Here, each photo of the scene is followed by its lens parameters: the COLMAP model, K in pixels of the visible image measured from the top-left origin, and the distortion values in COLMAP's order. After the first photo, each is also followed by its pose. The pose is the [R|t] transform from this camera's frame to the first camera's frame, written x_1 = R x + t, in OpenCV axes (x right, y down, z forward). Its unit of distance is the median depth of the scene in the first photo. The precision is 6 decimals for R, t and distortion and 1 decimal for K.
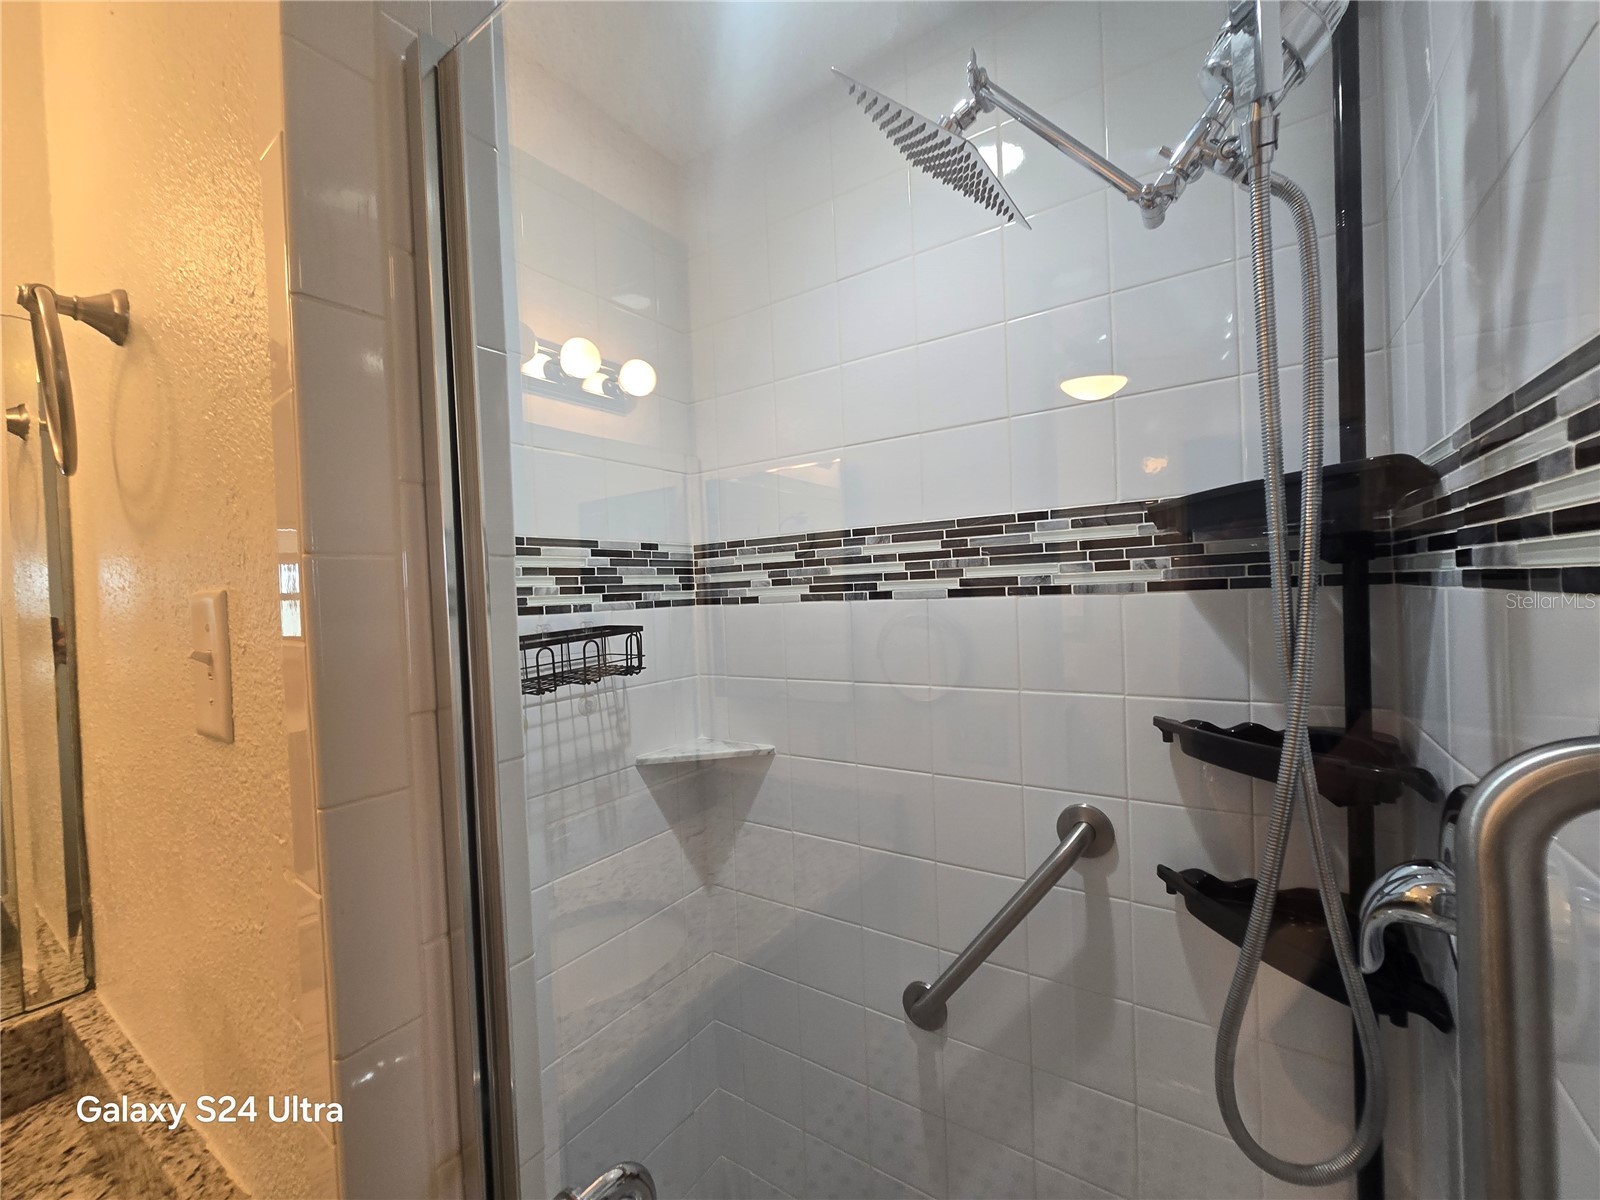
lens RADIAL K [[652.7, 0, 800.1], [0, 652.7, 601.4], [0, 0, 1]] dist [-0.004598, 0.000155]
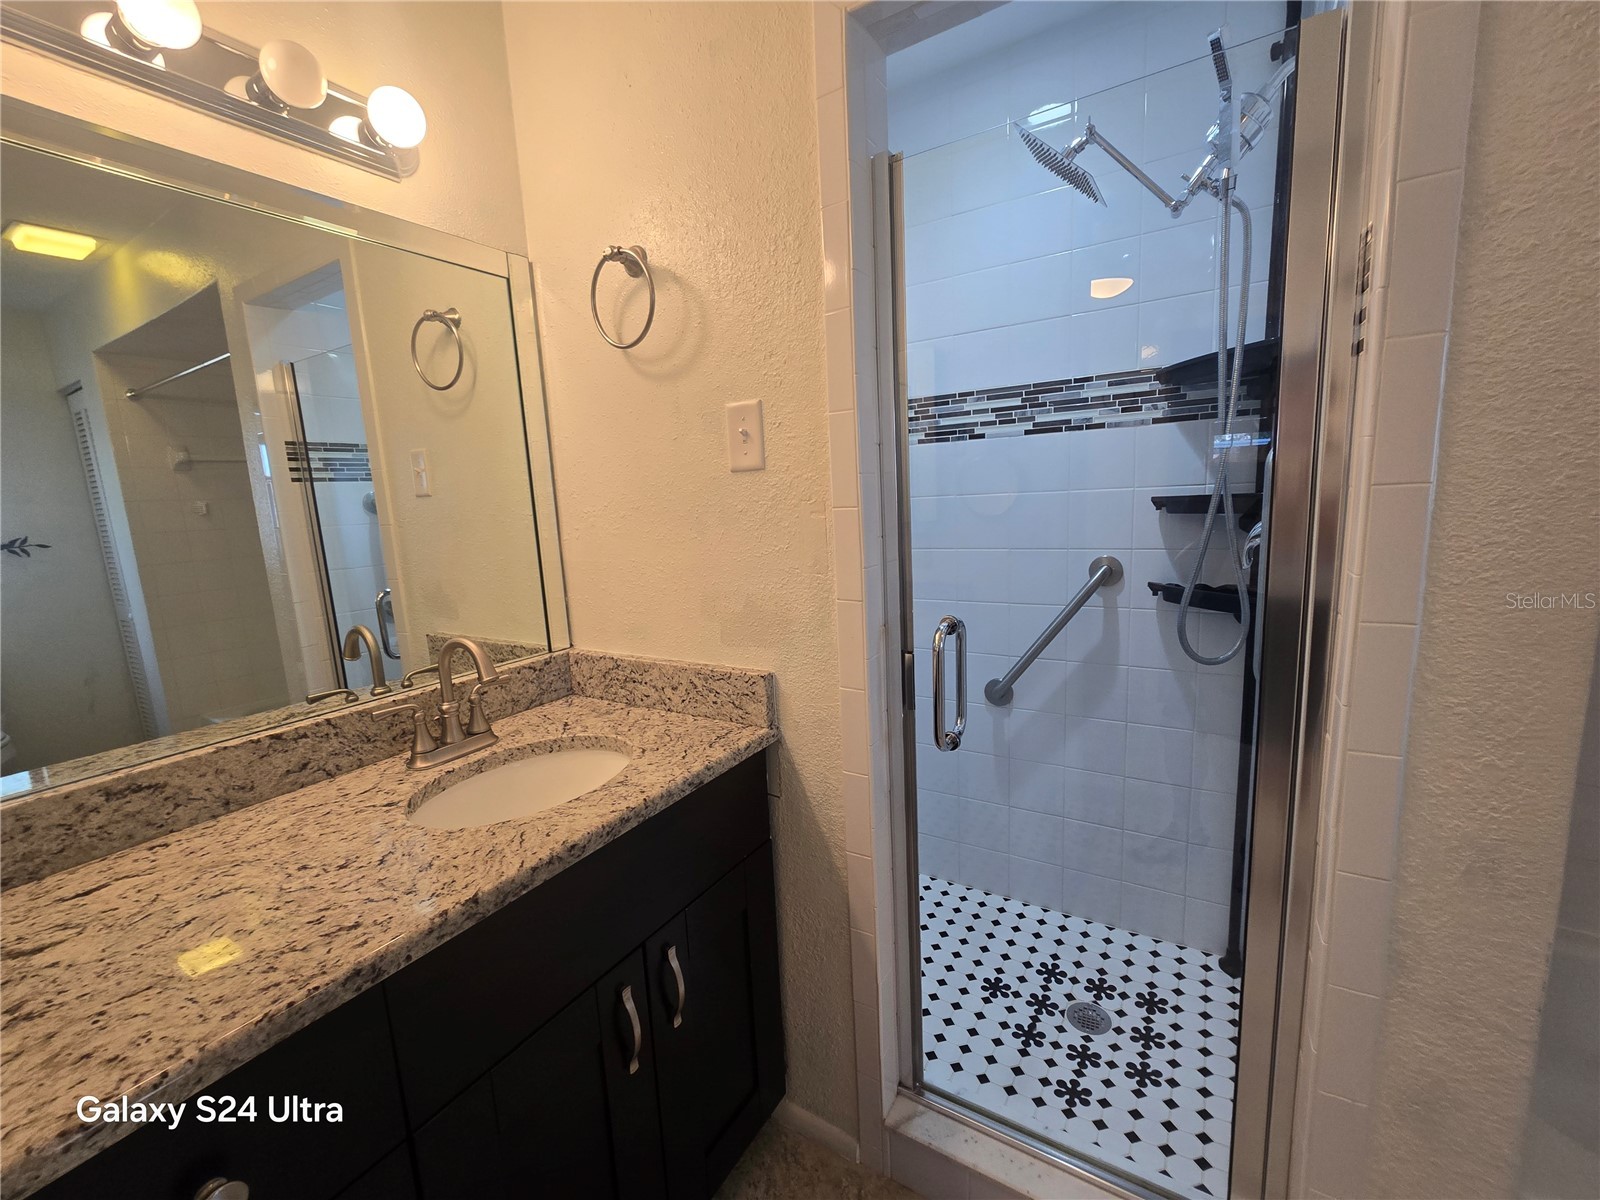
lens RADIAL K [[652.7, 0, 802.0], [0, 652.7, 598.9], [0, 0, 1]] dist [-0.004598, 0.000155]
pose [[0.999066, -0.018347, 0.039133, -0.408903], [0.012354, 0.988876, 0.148227, 0.156025], [-0.041417, -0.147605, 0.988179, -0.640369]]
